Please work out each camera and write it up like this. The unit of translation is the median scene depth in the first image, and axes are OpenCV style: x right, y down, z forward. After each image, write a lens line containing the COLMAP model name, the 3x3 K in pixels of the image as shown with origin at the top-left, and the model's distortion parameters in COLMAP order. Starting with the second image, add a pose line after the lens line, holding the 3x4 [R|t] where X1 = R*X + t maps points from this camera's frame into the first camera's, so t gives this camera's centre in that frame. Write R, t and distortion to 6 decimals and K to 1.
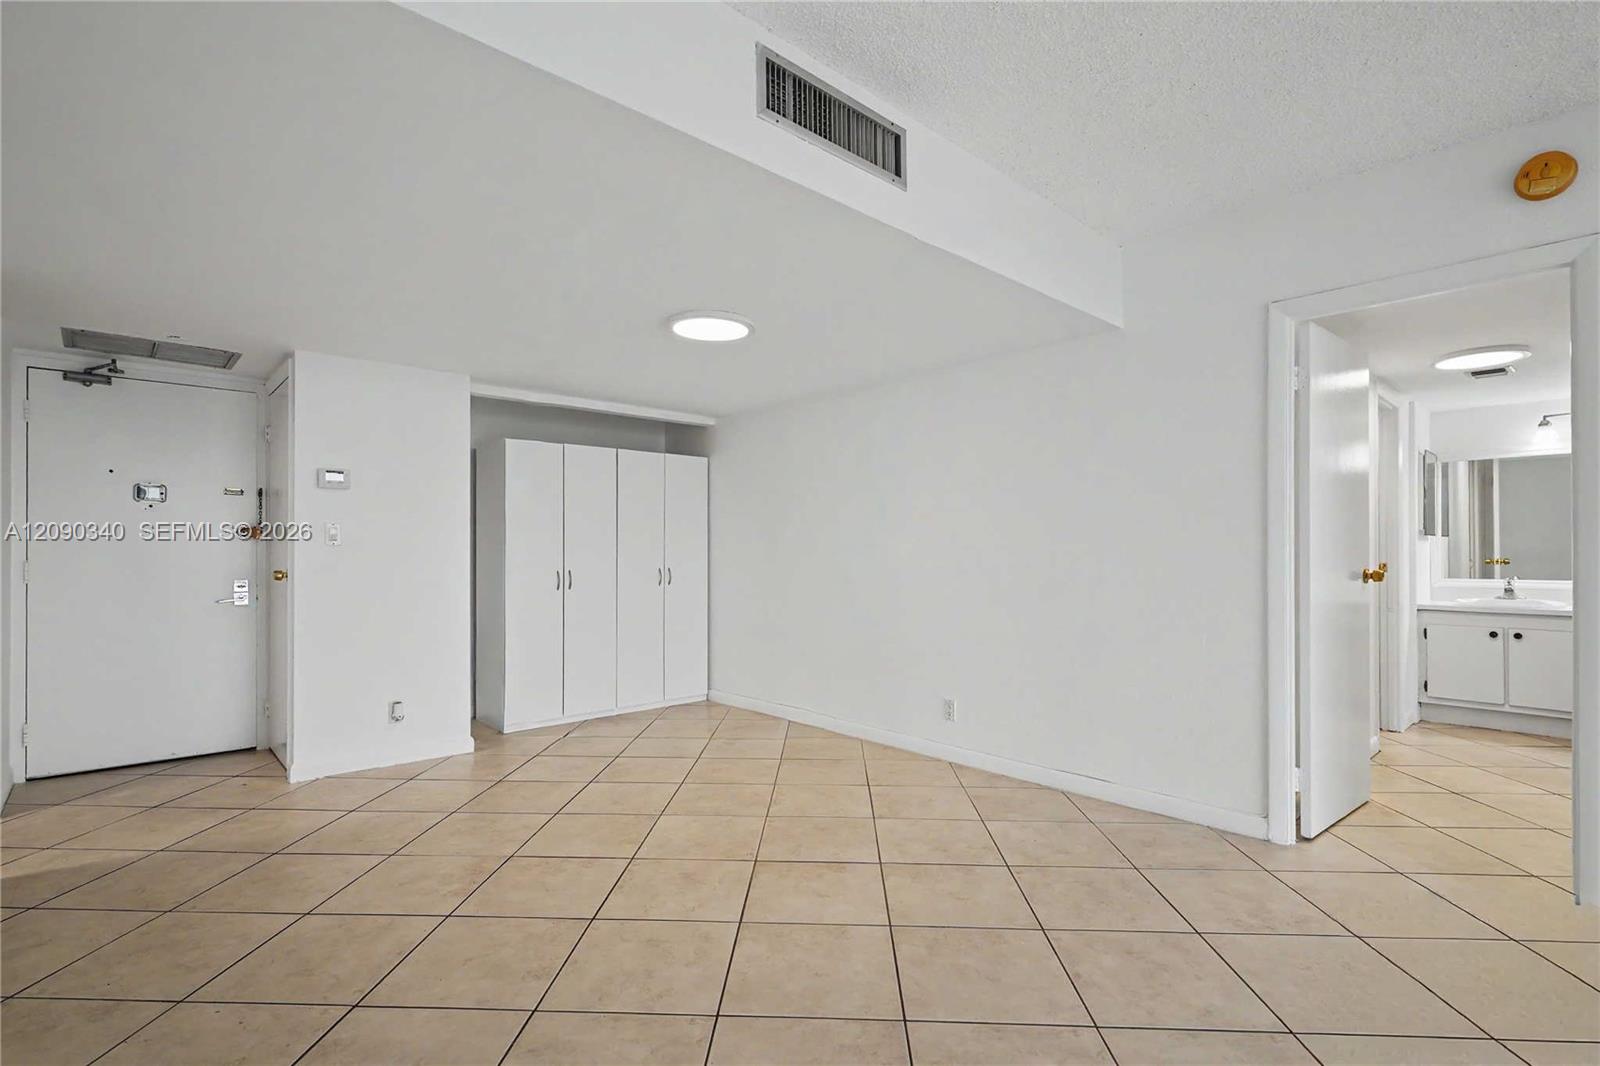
lens RADIAL K [[746.4, 0, 800.1], [0, 746.4, 546.0], [0, 0, 1]] dist [-0.000853, -0.000319]
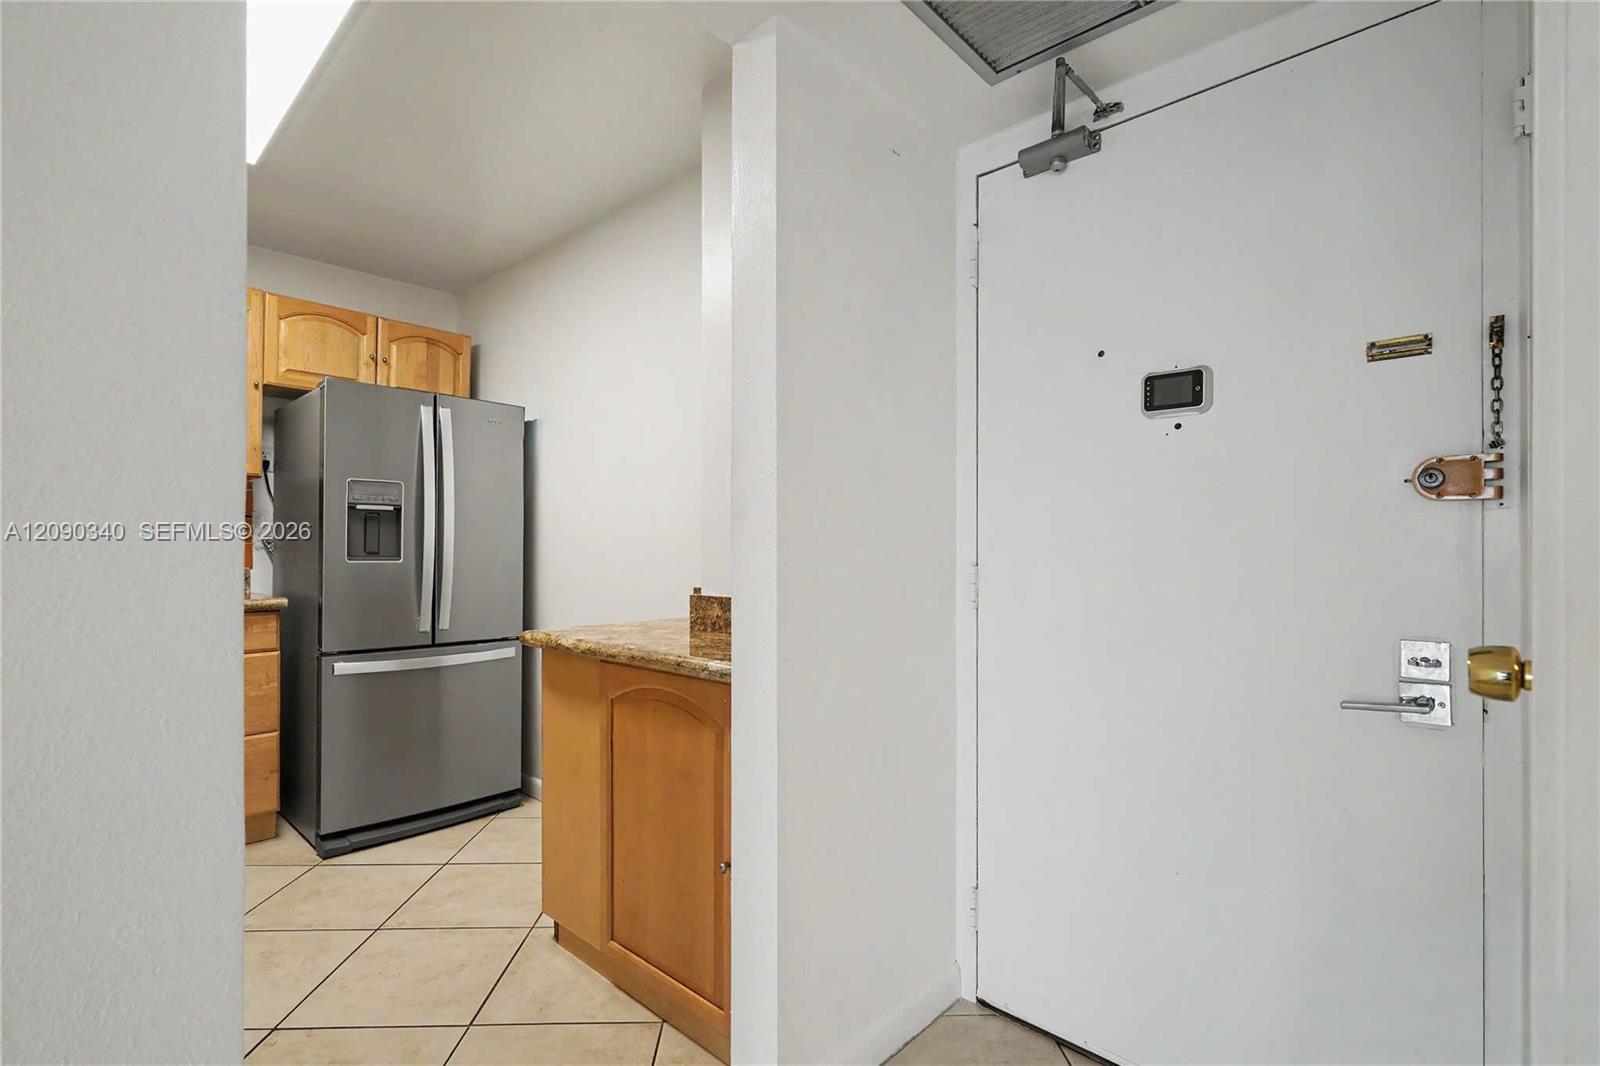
lens RADIAL K [[746.4, 0, 800.1], [0, 746.4, 546.0], [0, 0, 1]] dist [-0.000853, -0.000319]
pose [[0.086729, -0.004301, -0.996223, -0.470951], [0.003980, 0.999984, -0.003971, 0.008503], [0.996224, -0.003620, 0.086745, 0.718752]]
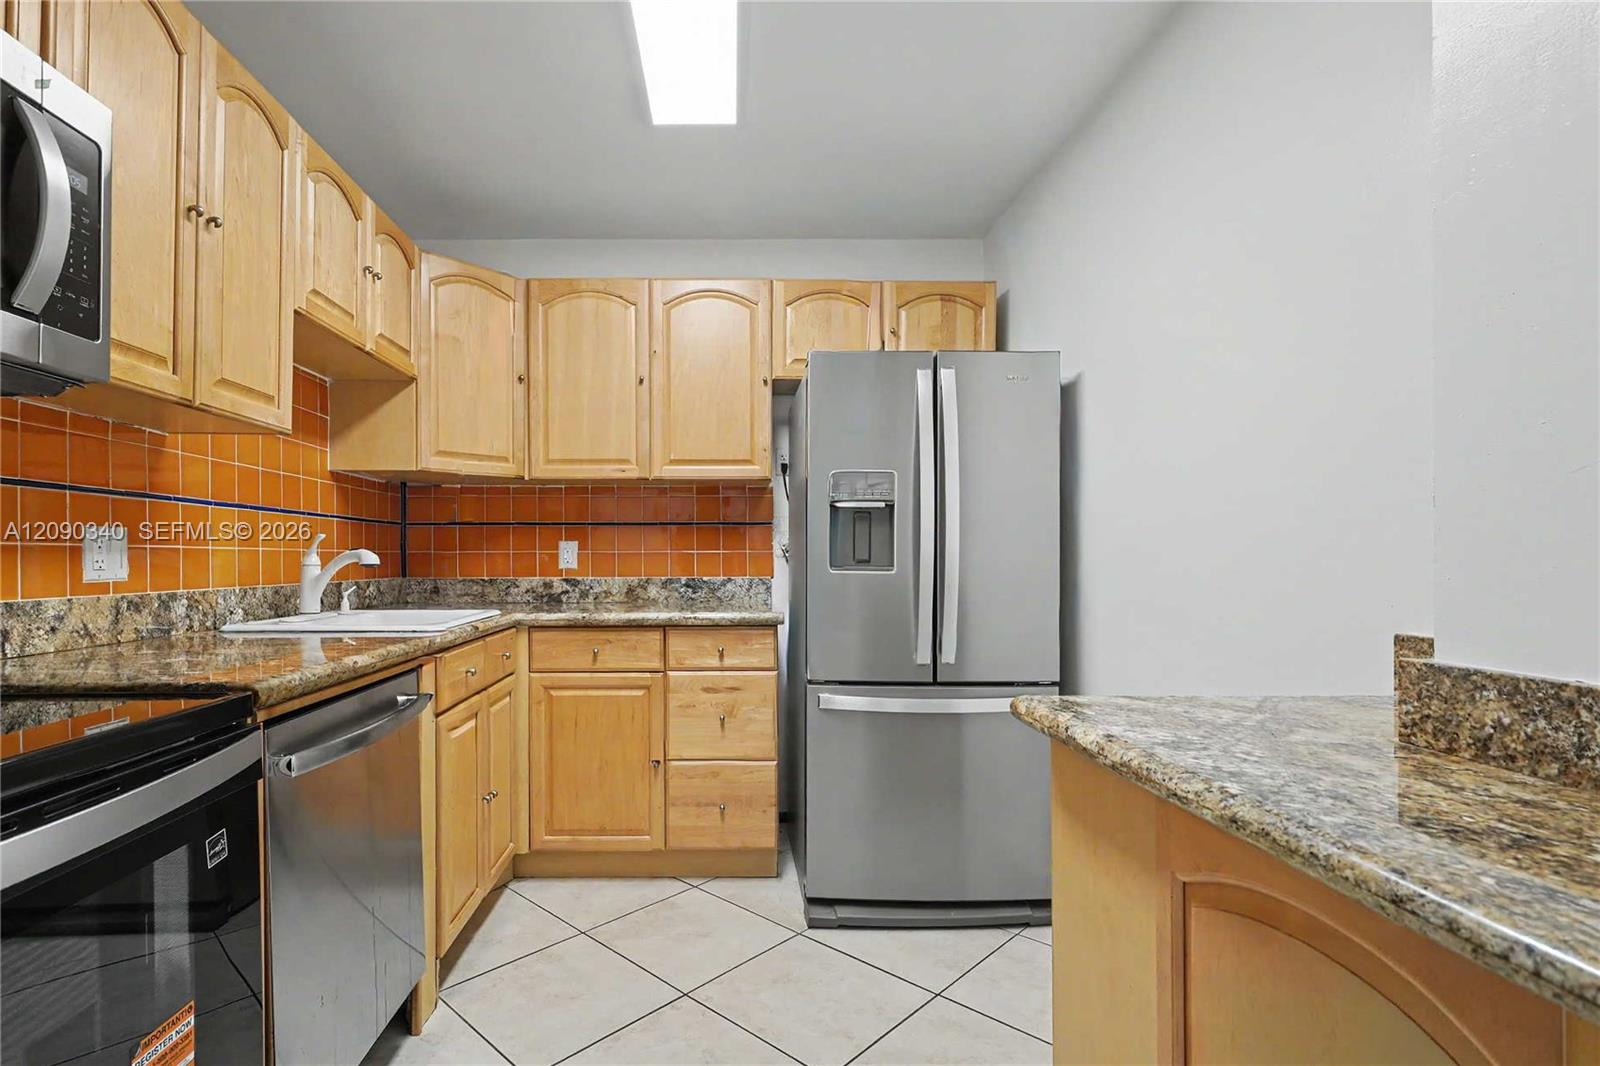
lens RADIAL K [[765.2, 0, 715.6], [0, 765.2, 553.8], [0, 0, 1]] dist [-0.000978, -0.000238]
pose [[-0.679388, -0.006843, -0.733747, -0.684498], [0.001940, 0.999936, -0.011122, 0.010934], [0.733776, -0.008980, -0.679332, 0.693760]]
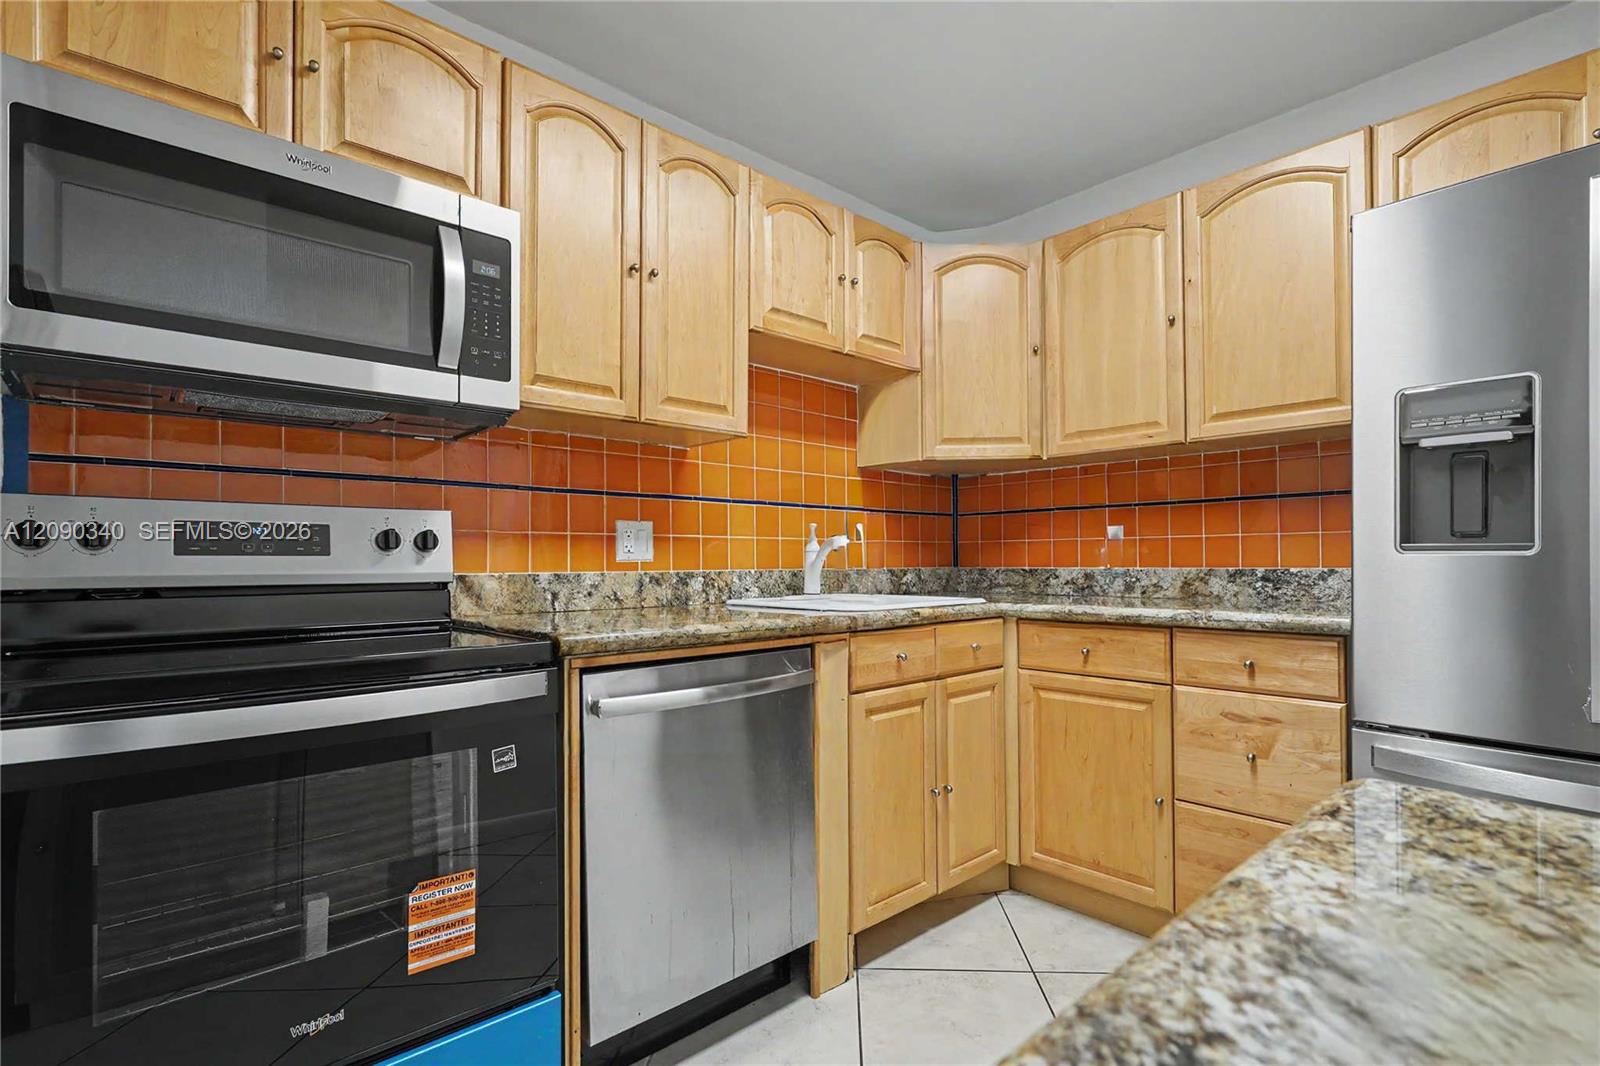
lens RADIAL K [[752.6, 0, 801.7], [0, 752.6, 554.0], [0, 0, 1]] dist [0.000438, -0.000009]
pose [[-0.999998, 0.001686, -0.001254, -0.865334], [0.001703, 0.999908, -0.013493, 0.021665], [0.001231, -0.013495, -0.999908, 0.718312]]
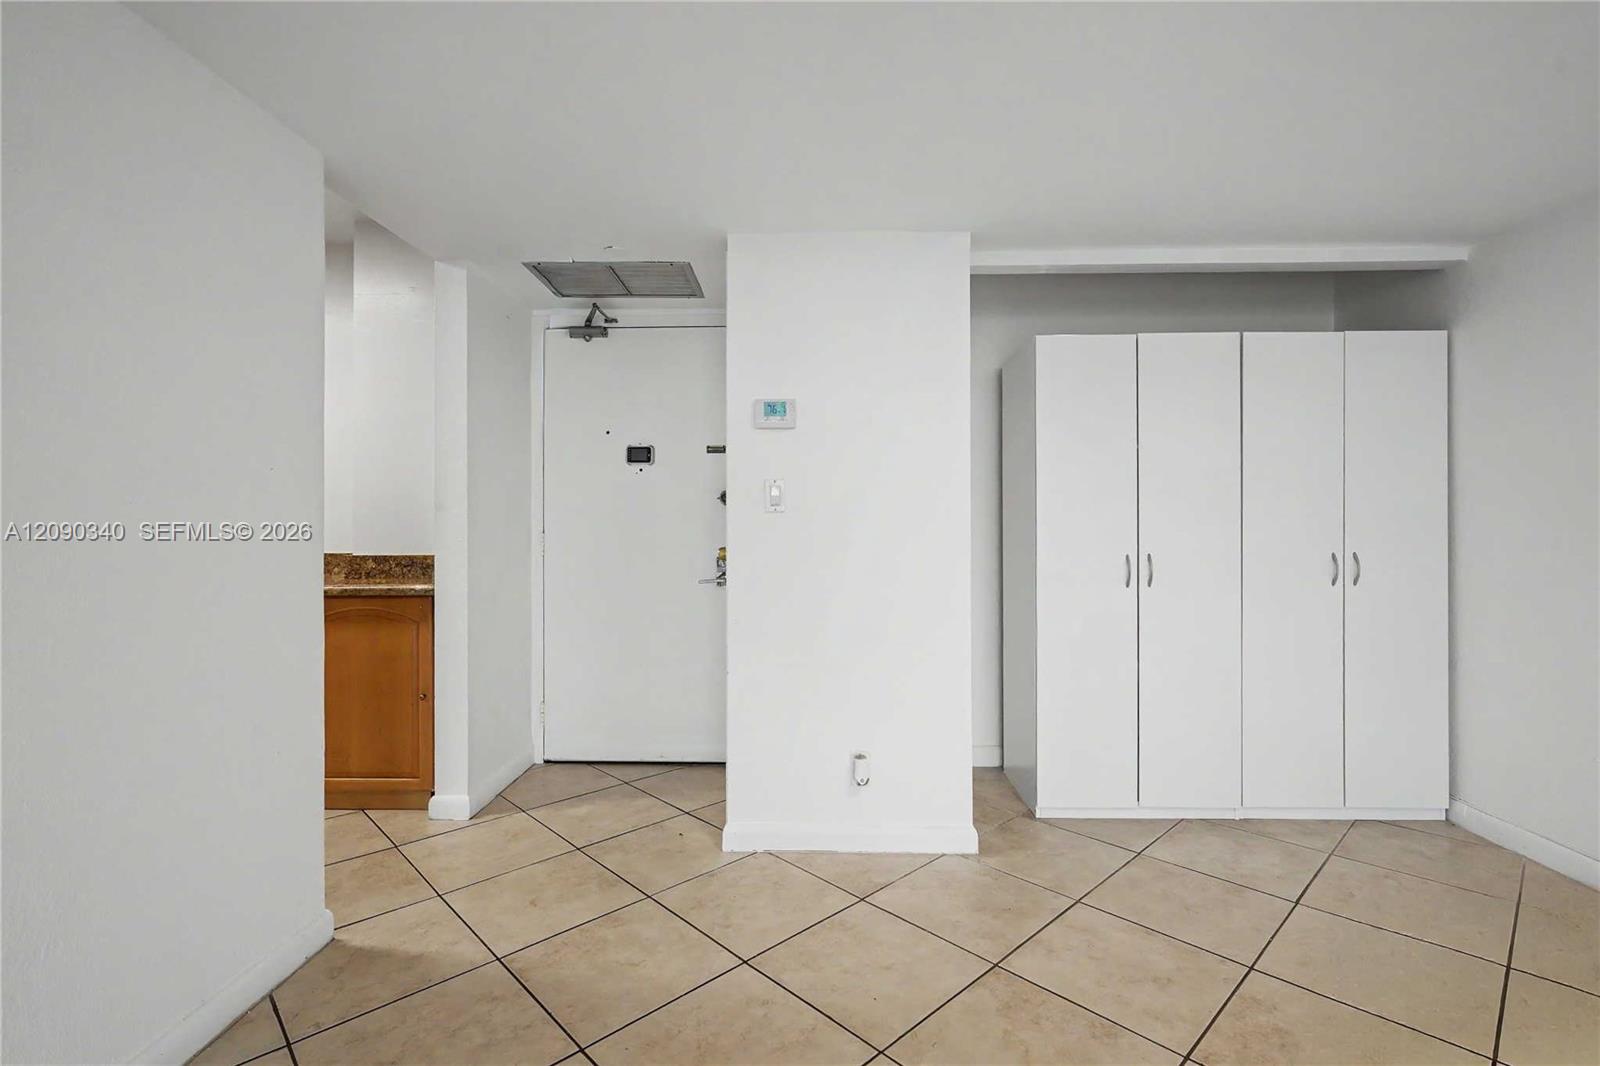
lens RADIAL K [[739.4, 0, 803.4], [0, 739.4, 518.8], [0, 0, 1]] dist [0.000602, 0.000042]
pose [[0.719409, -0.003510, -0.694578, -0.121732], [0.005714, 0.999983, 0.000865, 0.003898], [0.694563, -0.004591, 0.719417, 0.471544]]
